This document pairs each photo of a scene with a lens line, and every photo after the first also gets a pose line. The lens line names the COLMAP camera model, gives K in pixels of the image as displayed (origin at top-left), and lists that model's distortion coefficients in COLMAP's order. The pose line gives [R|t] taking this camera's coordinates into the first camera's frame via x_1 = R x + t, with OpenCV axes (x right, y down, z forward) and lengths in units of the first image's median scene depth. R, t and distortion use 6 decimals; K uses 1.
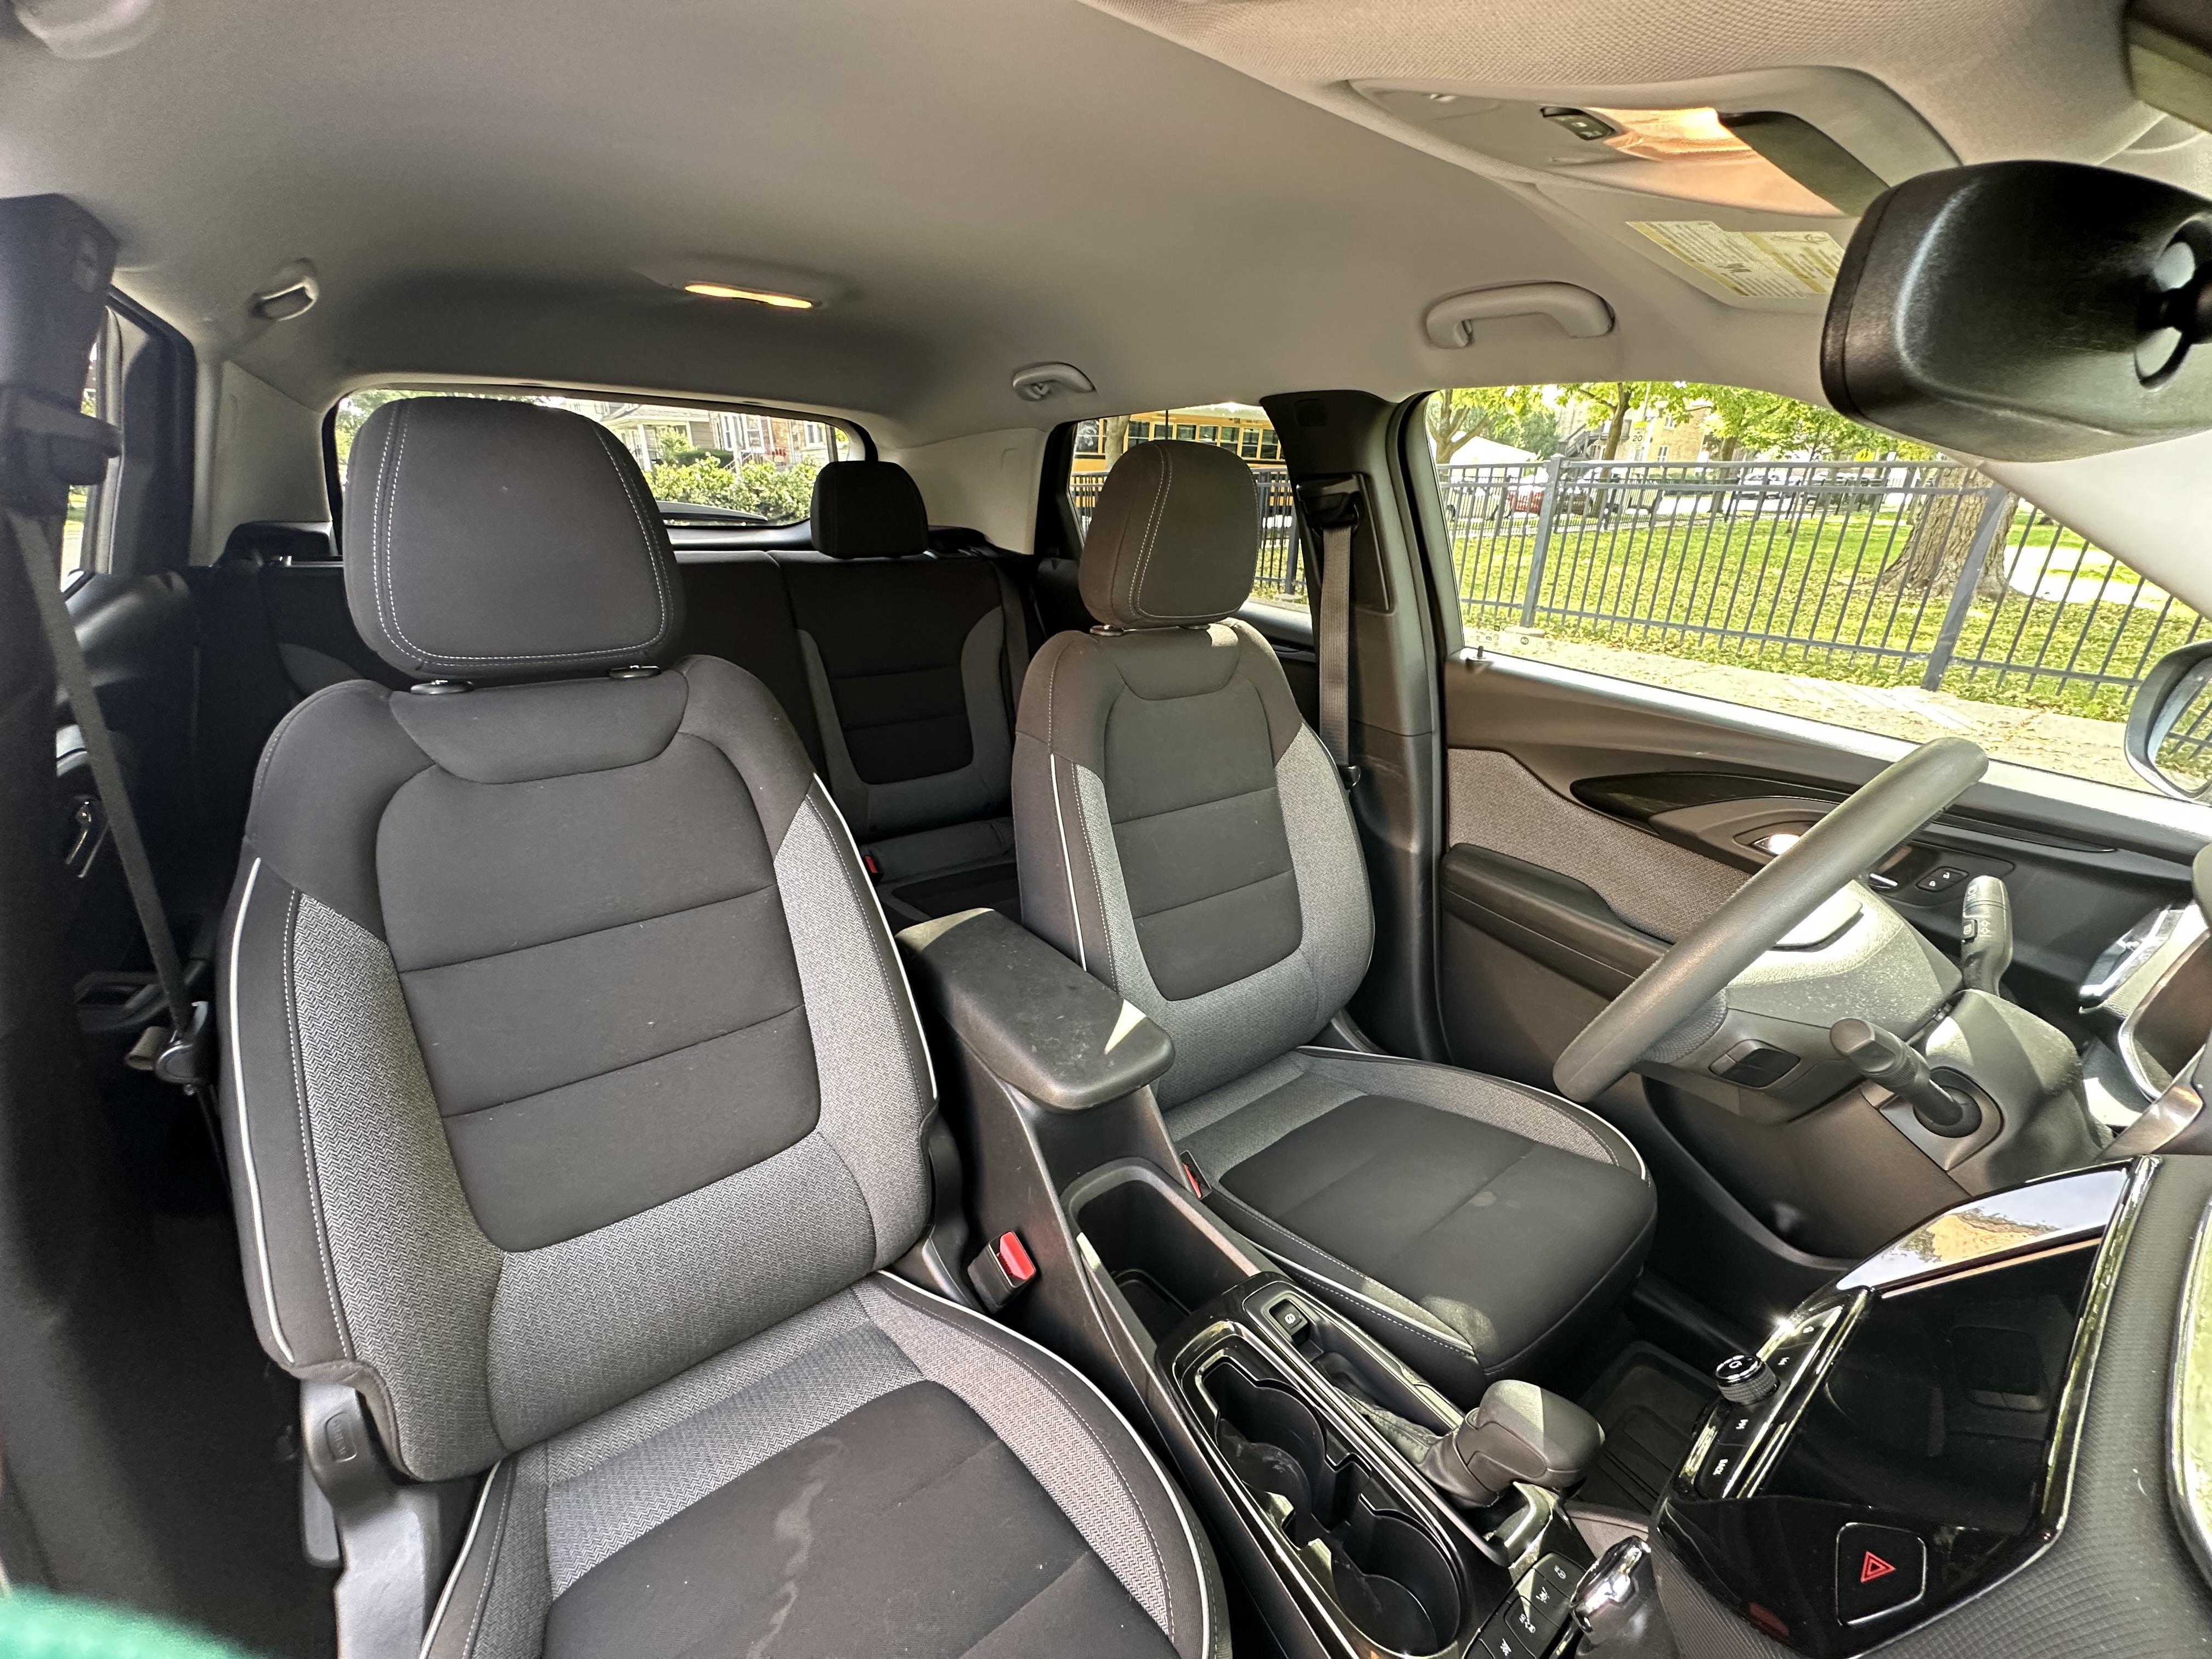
lens RADIAL K [[886.0, 0, 1104.5], [0, 886.0, 824.3], [0, 0, 1]] dist [-0.000947, 0.000021]
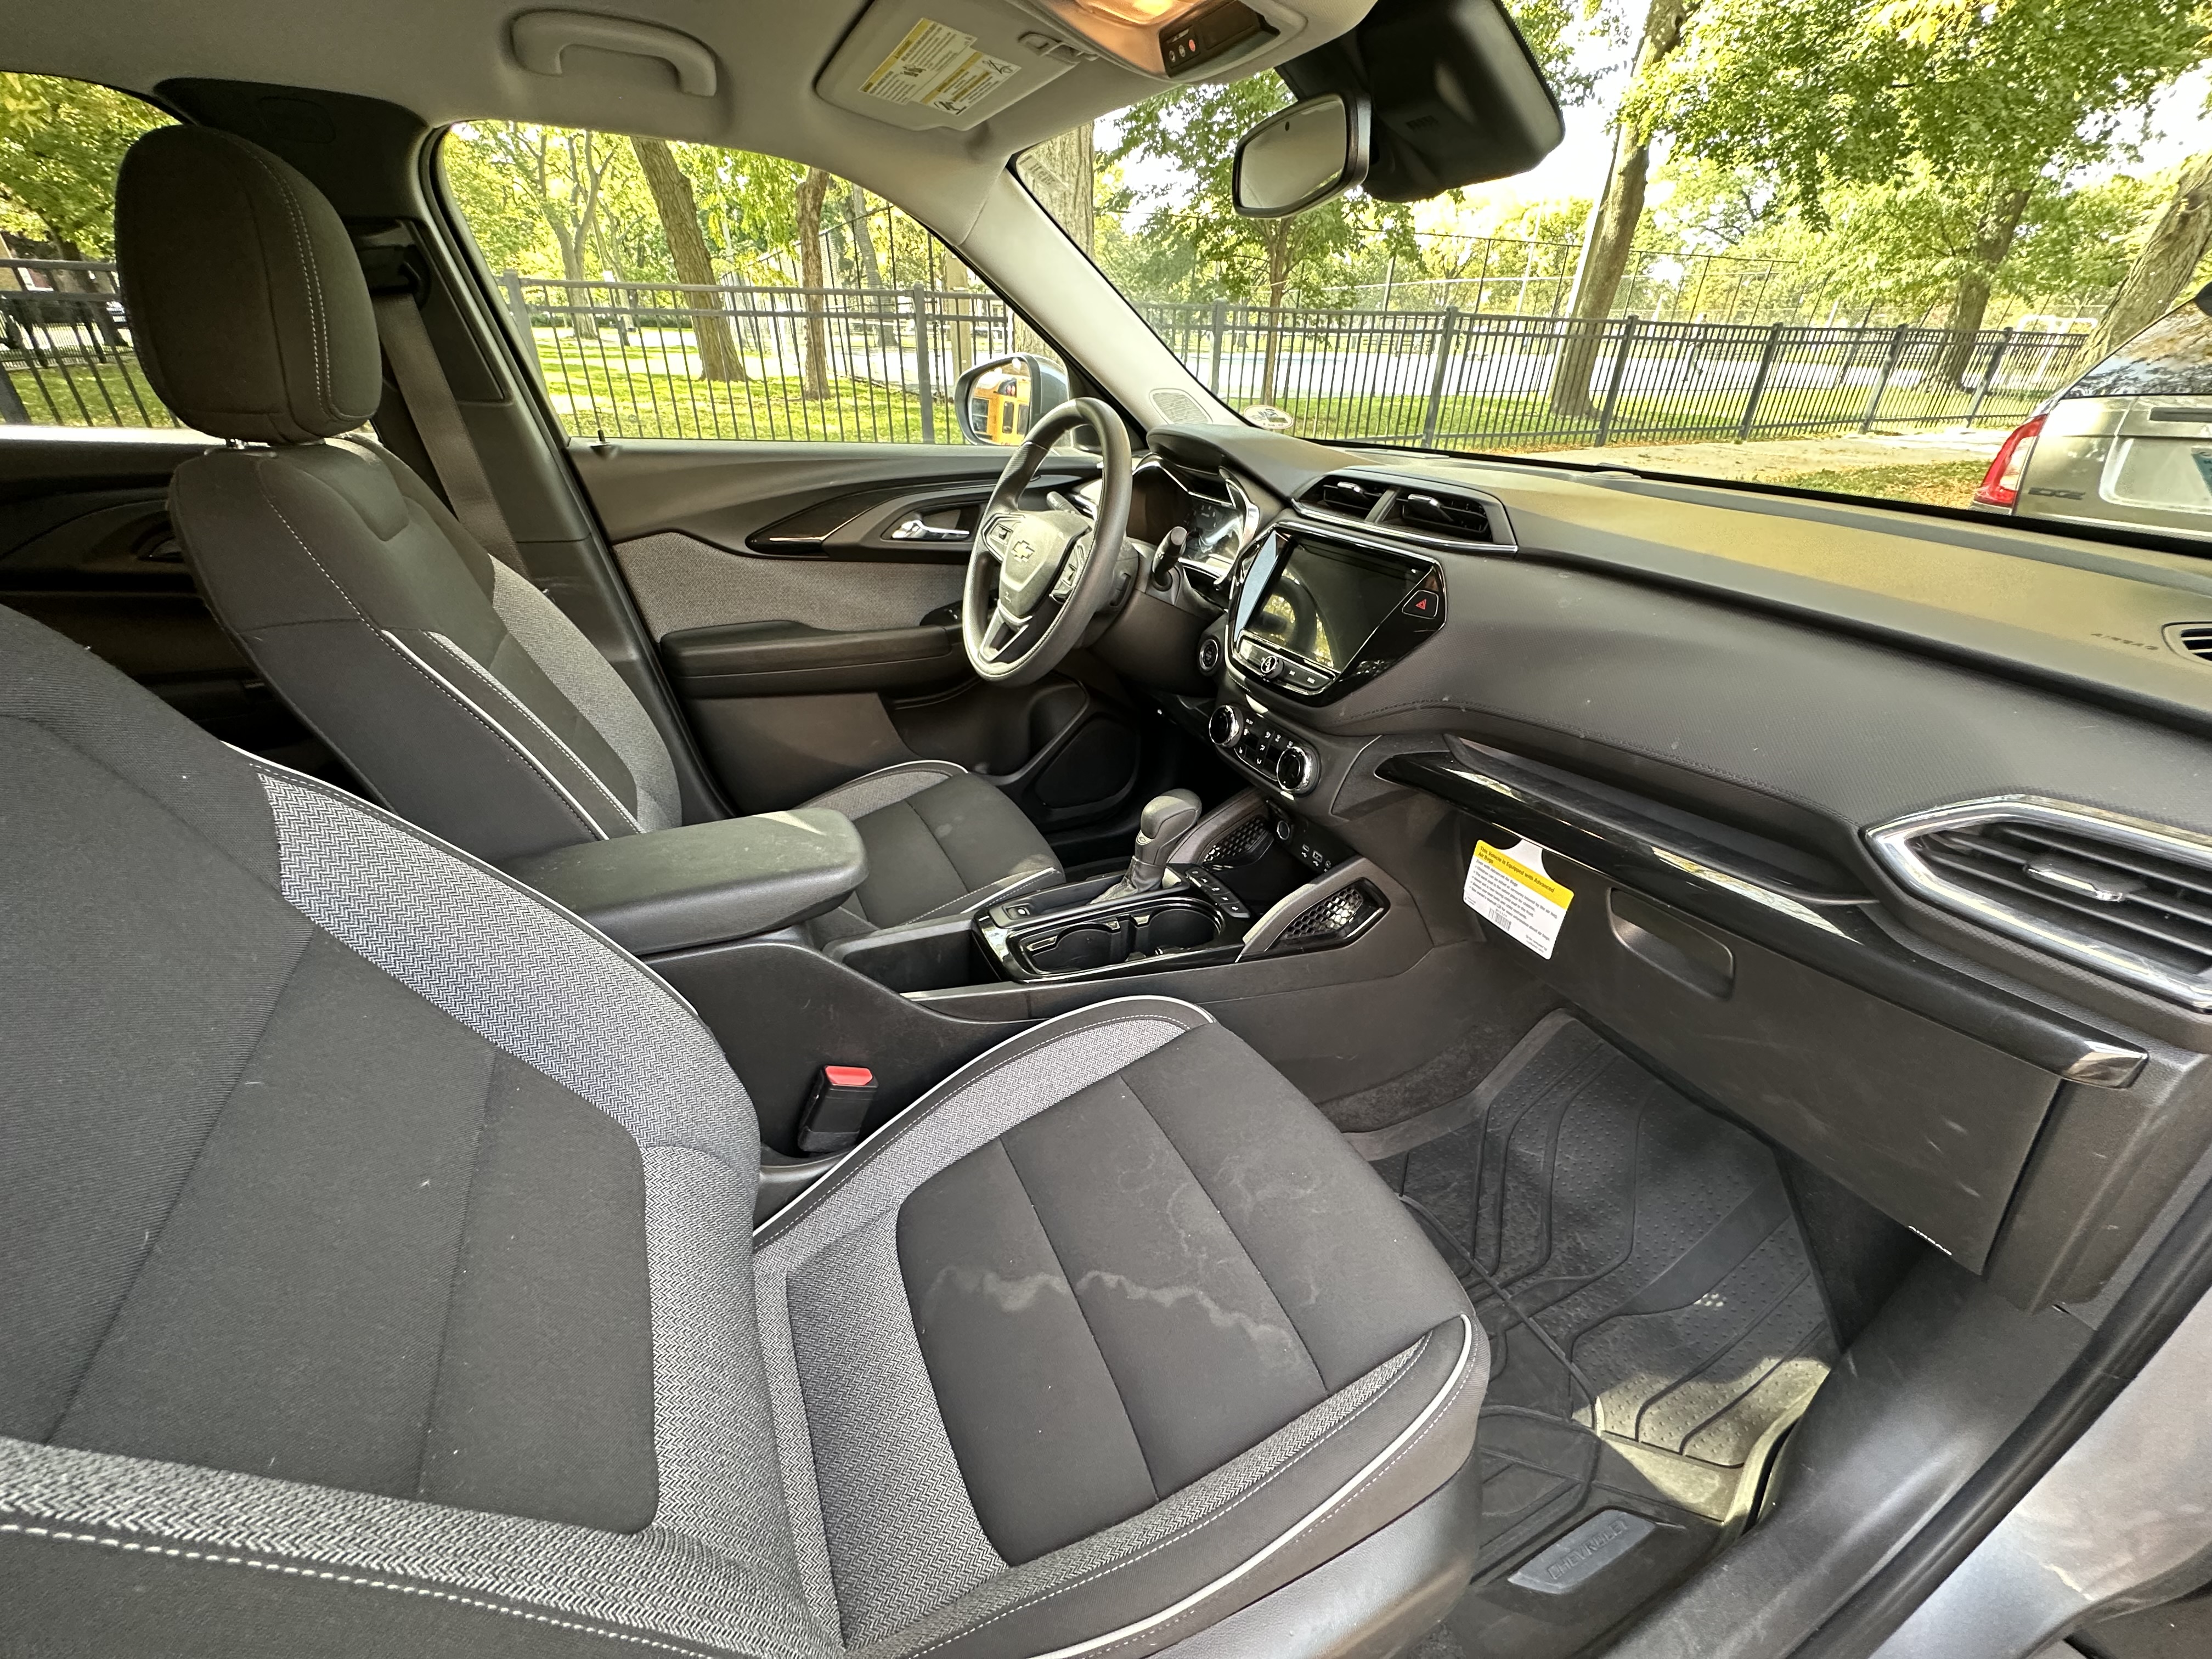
lens RADIAL K [[886.0, 0, 1107.8], [0, 886.0, 830.9], [0, 0, 1]] dist [-0.000947, 0.000021]
pose [[0.207439, -0.493405, 0.844701, -0.528379], [0.348078, 0.844202, 0.407634, -0.030889], [-0.914227, 0.209462, 0.346864, 0.244928]]
